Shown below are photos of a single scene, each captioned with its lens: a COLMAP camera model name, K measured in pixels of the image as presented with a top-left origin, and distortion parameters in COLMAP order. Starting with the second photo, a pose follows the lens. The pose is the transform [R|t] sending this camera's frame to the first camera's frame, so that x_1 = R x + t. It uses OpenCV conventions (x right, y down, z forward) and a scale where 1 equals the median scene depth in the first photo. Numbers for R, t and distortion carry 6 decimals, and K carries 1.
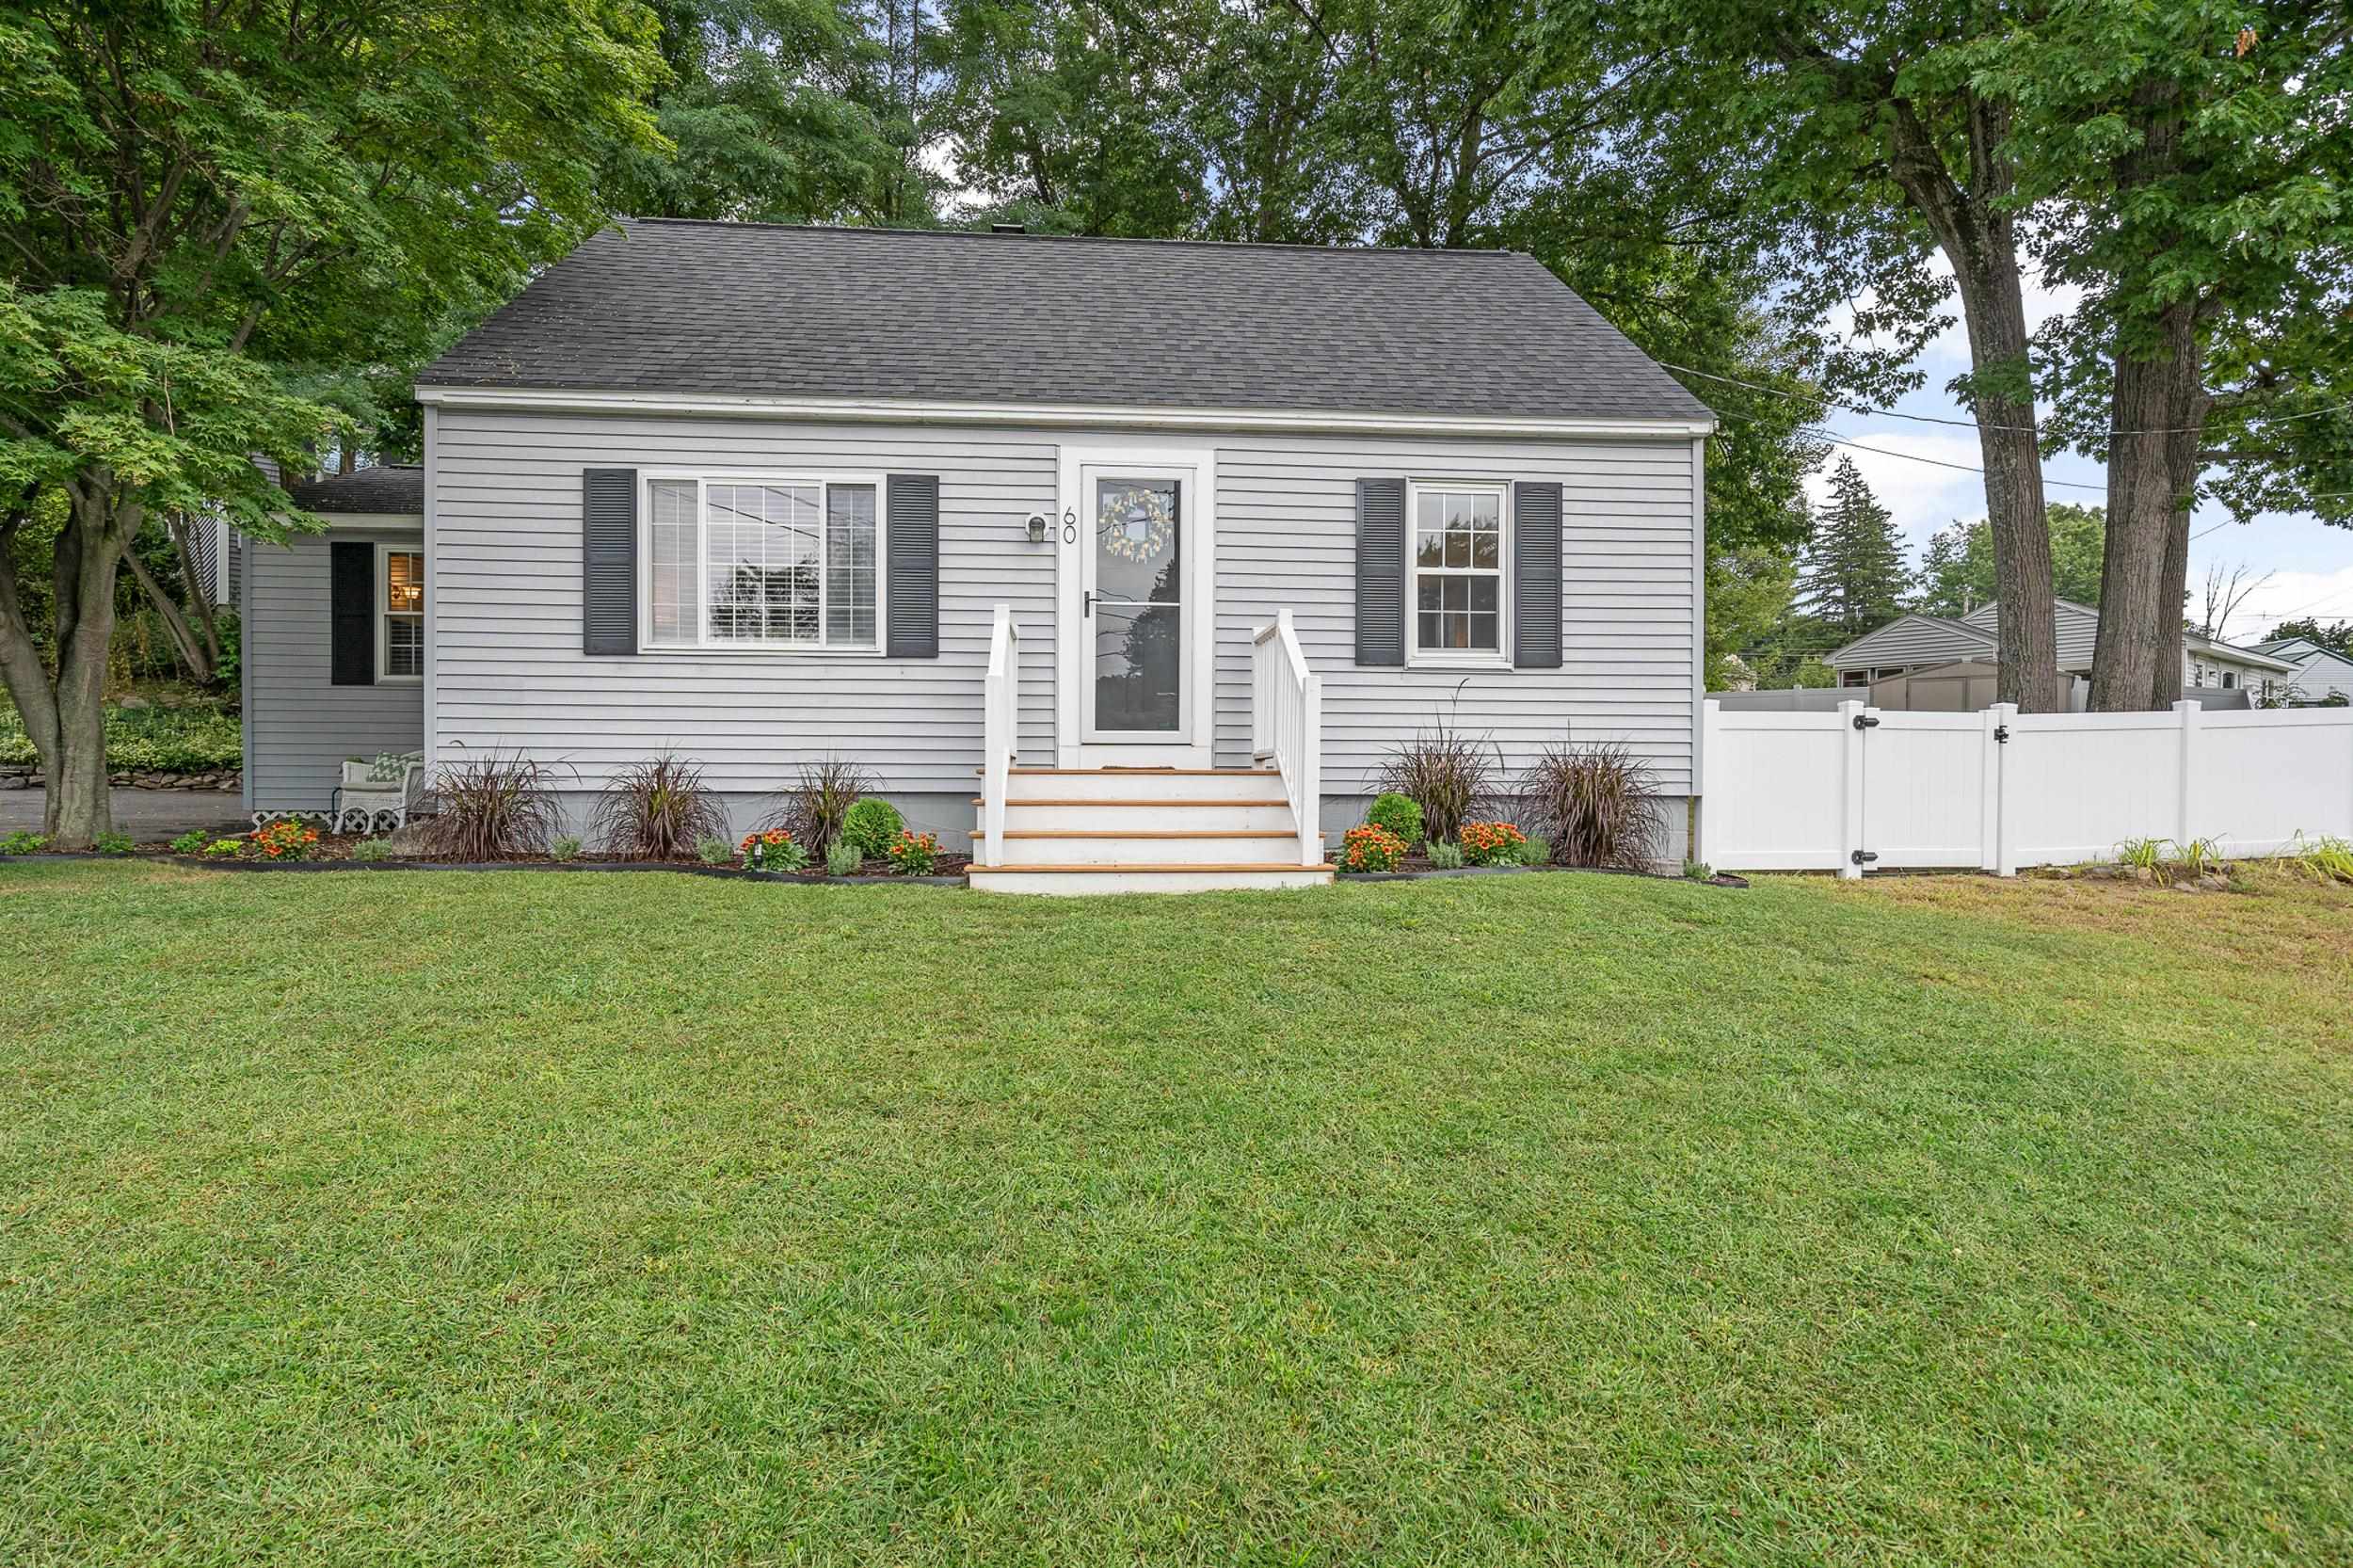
lens RADIAL K [[1207.1, 0, 1168.3], [0, 1207.1, 786.4], [0, 0, 1]] dist [0.002420, 0.000331]
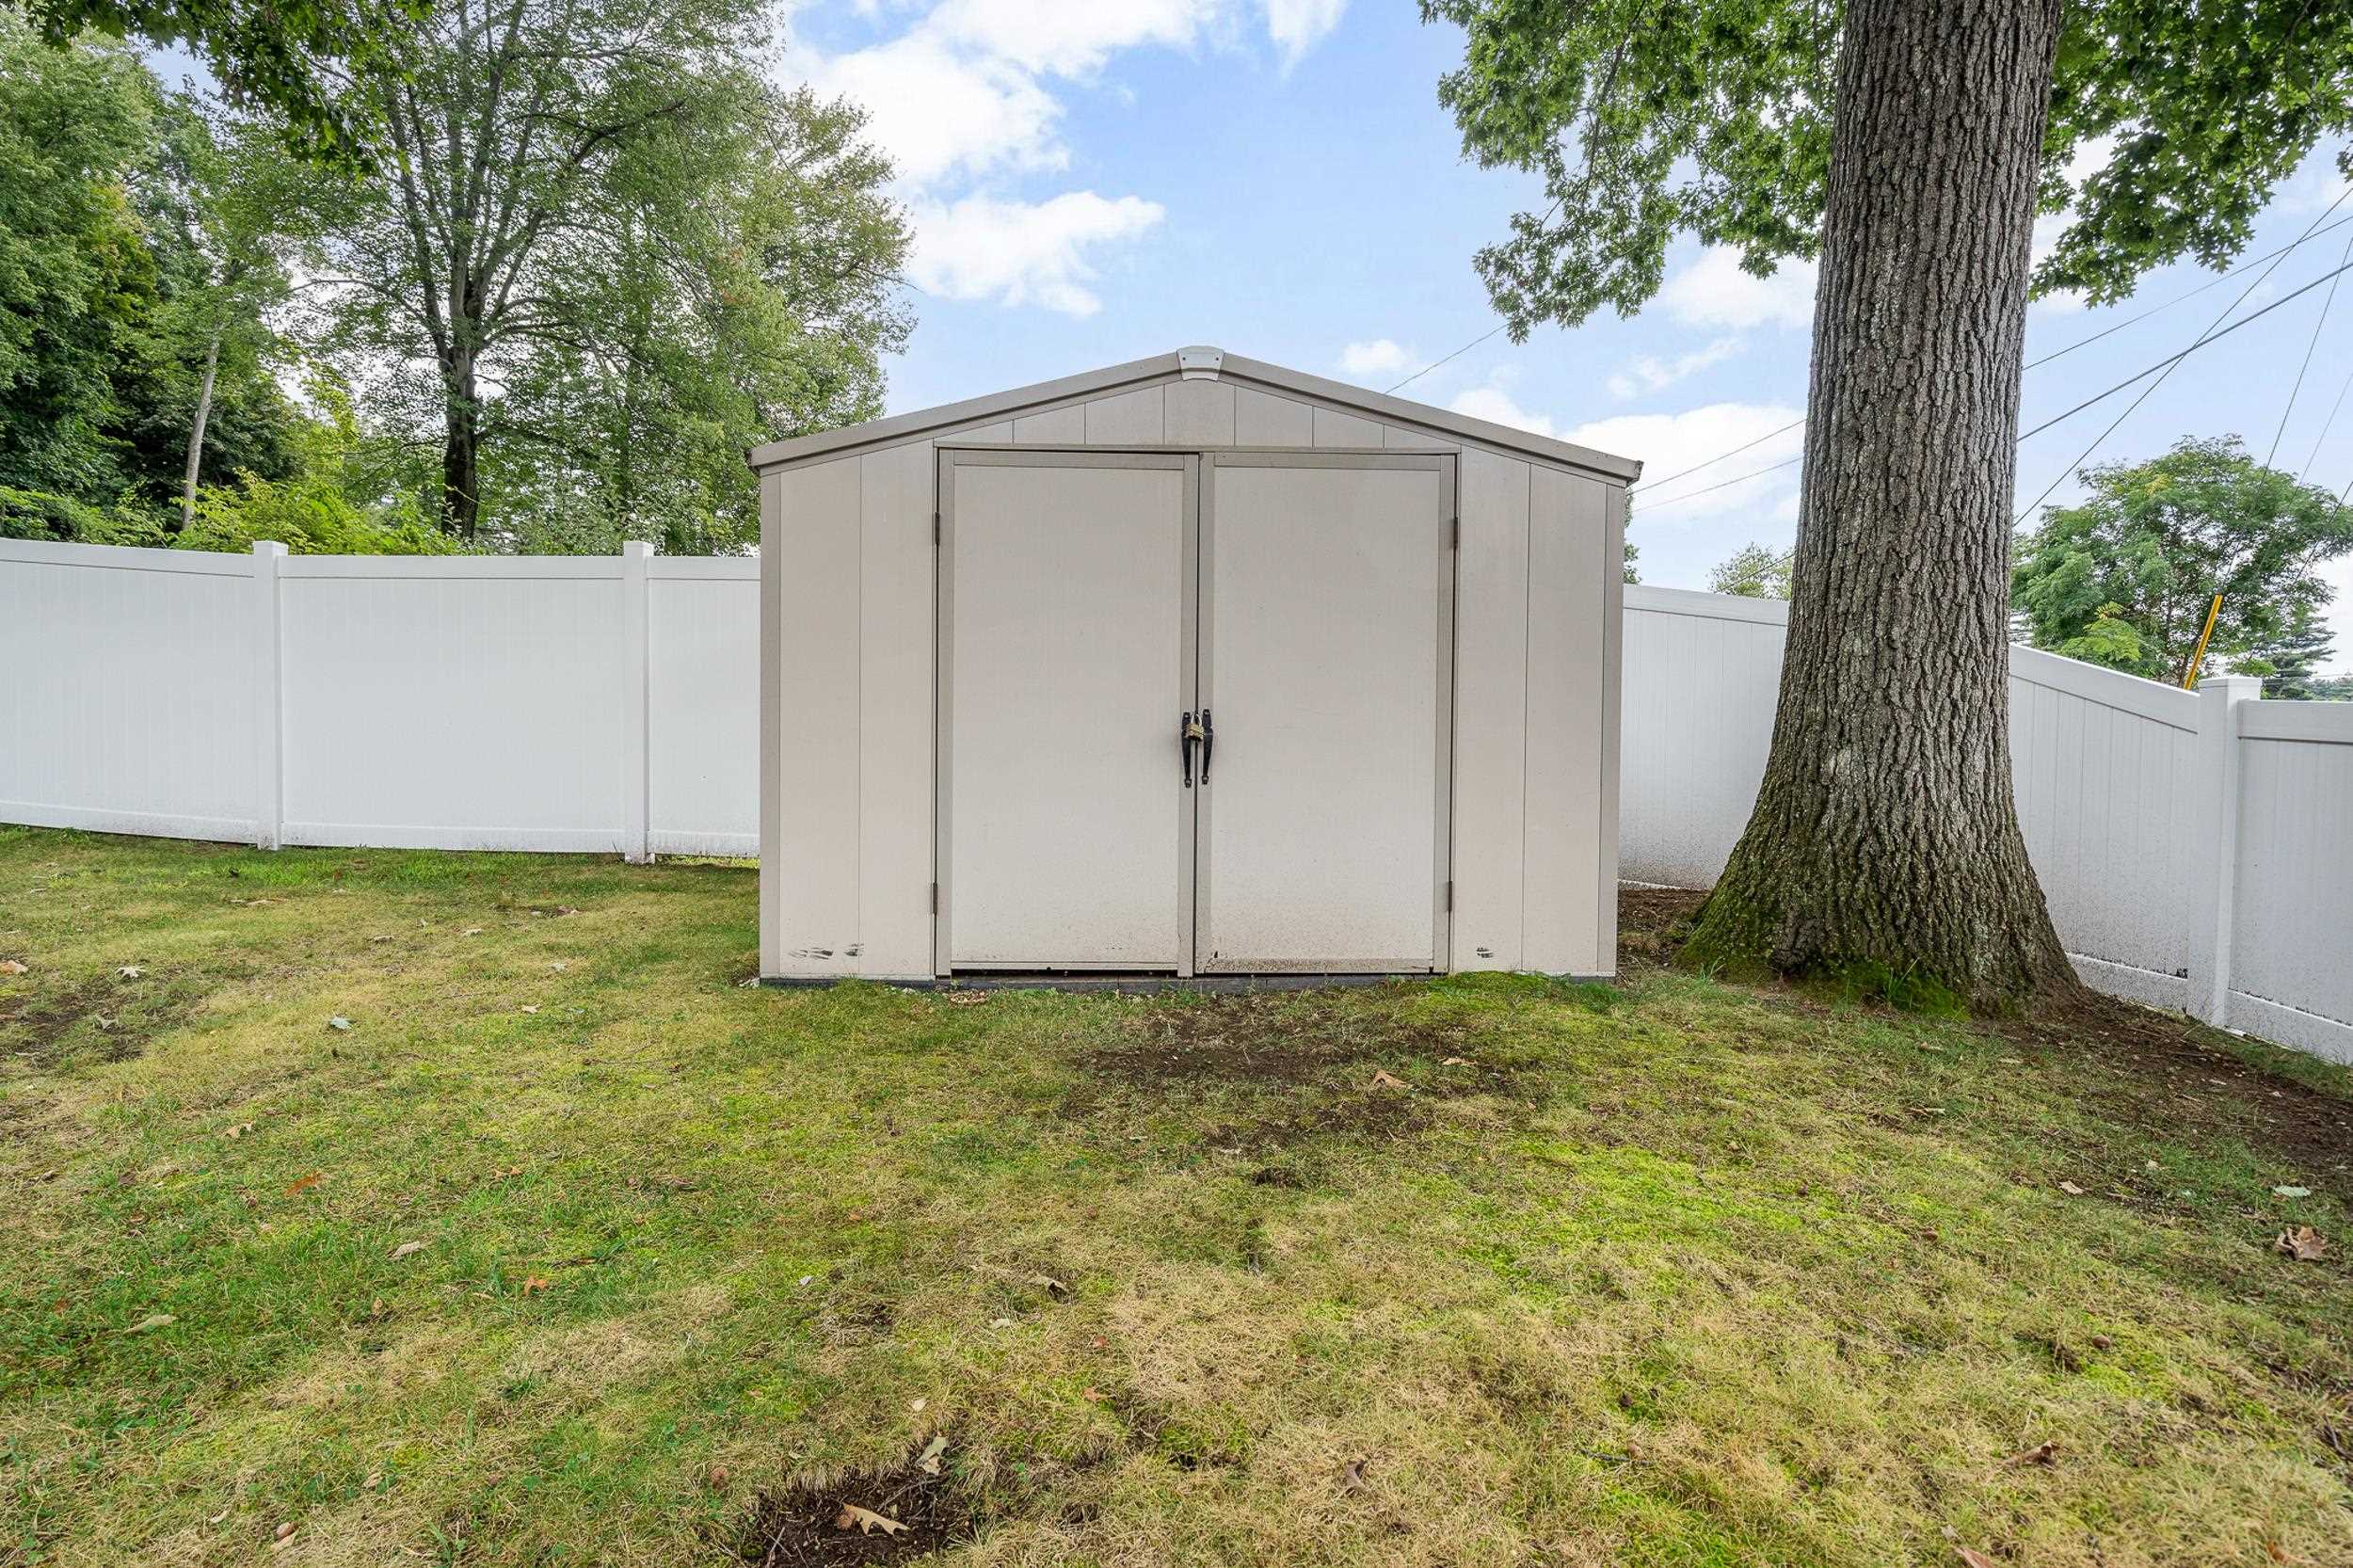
lens RADIAL K [[1207.1, 0, 1168.3], [0, 1207.1, 786.4], [0, 0, 1]] dist [0.002420, 0.000331]
pose [[0.781665, -0.020483, 0.623362, 1.236431], [0.000865, 0.999495, 0.031758, -0.099878], [-0.623698, -0.024285, 0.781288, 1.958679]]
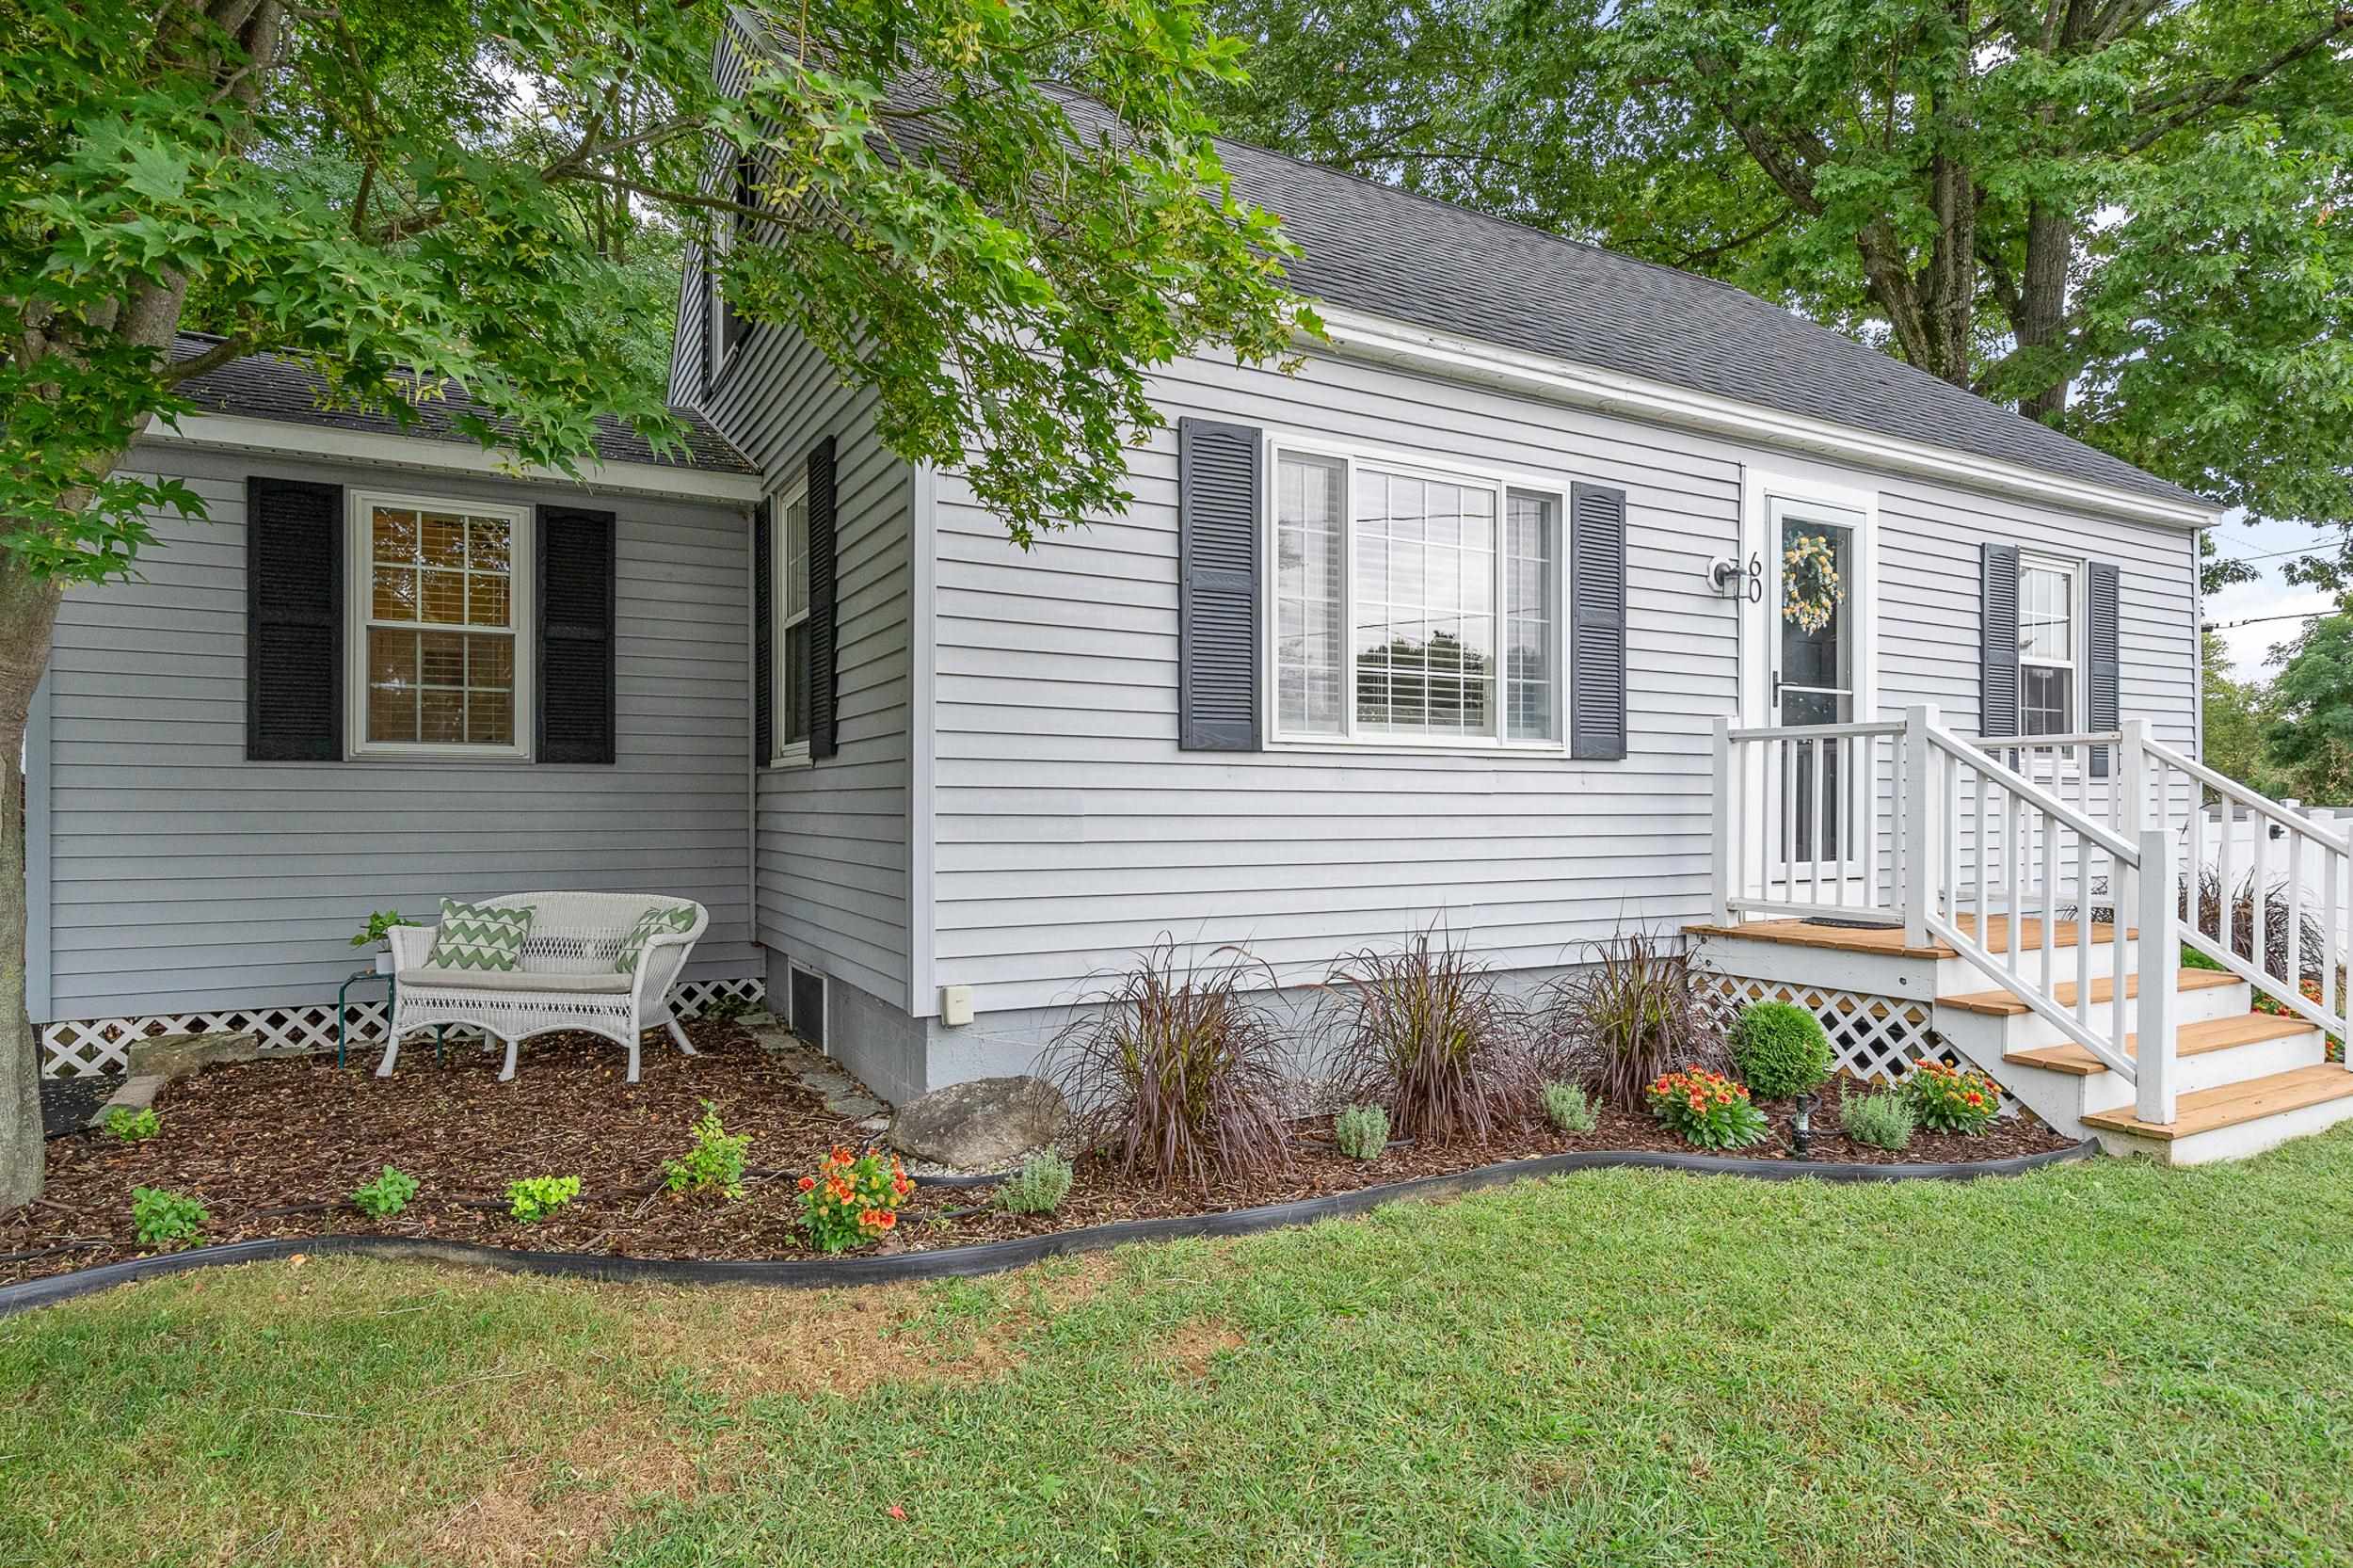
lens RADIAL K [[1266.5, 0, 1172.9], [0, 1266.5, 796.8], [0, 0, 1]] dist [0.002265, 0.000457]
pose [[0.910194, 0.000573, 0.414182, -0.656090], [0.002091, 0.999980, -0.005978, -0.076030], [-0.414177, 0.006308, 0.910175, 0.423627]]
